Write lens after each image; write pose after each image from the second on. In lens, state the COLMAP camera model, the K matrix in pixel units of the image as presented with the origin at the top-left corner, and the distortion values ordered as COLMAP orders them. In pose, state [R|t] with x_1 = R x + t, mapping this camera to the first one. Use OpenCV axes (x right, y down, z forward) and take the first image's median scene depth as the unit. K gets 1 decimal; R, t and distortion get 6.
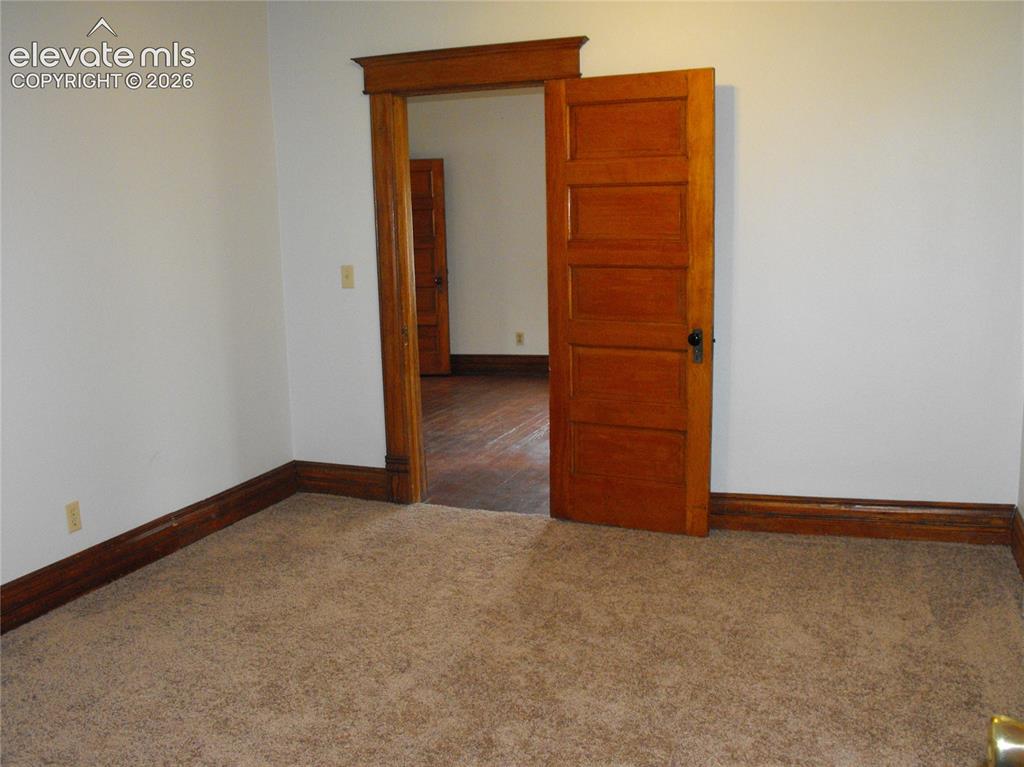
lens RADIAL K [[1014.3, 0, 508.8], [0, 1014.3, 379.6], [0, 0, 1]] dist [-0.134271, 0.000000]
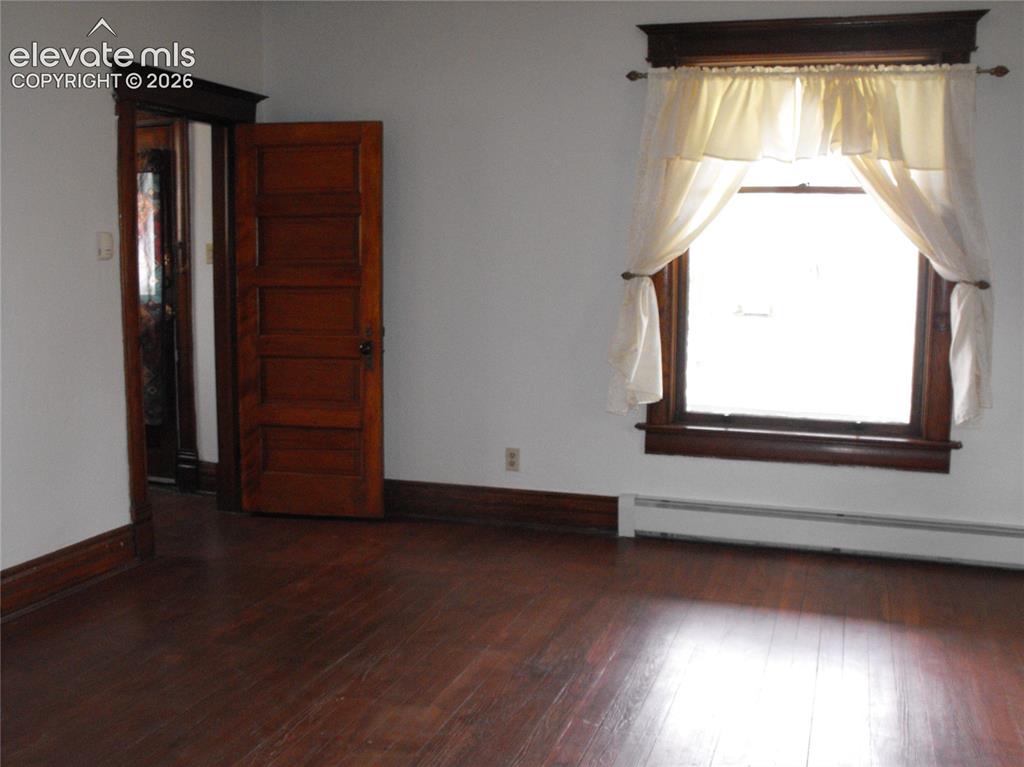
lens RADIAL K [[1014.3, 0, 527.3], [0, 1014.3, 360.6], [0, 0, 1]] dist [-0.134271, 0.000000]
pose [[0.998310, 0.036355, 0.045332, -0.016310], [-0.034199, 0.998287, -0.047472, -0.145831], [-0.046980, 0.045841, 0.997843, 0.980501]]
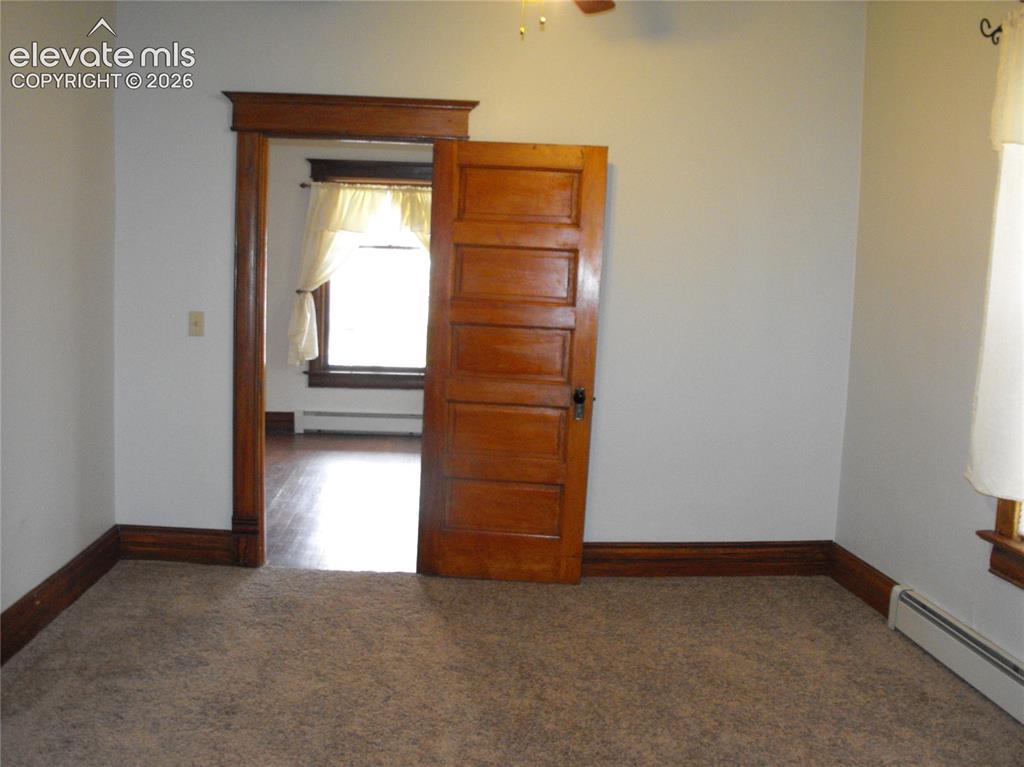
lens RADIAL K [[1014.3, 0, 511.2], [0, 1014.3, 389.9], [0, 0, 1]] dist [-0.134271, 0.000000]
pose [[0.908899, 0.020641, 0.416506, -0.311558], [-0.000060, 0.998781, -0.049367, 0.004756], [-0.417017, 0.044845, 0.907792, 0.056299]]
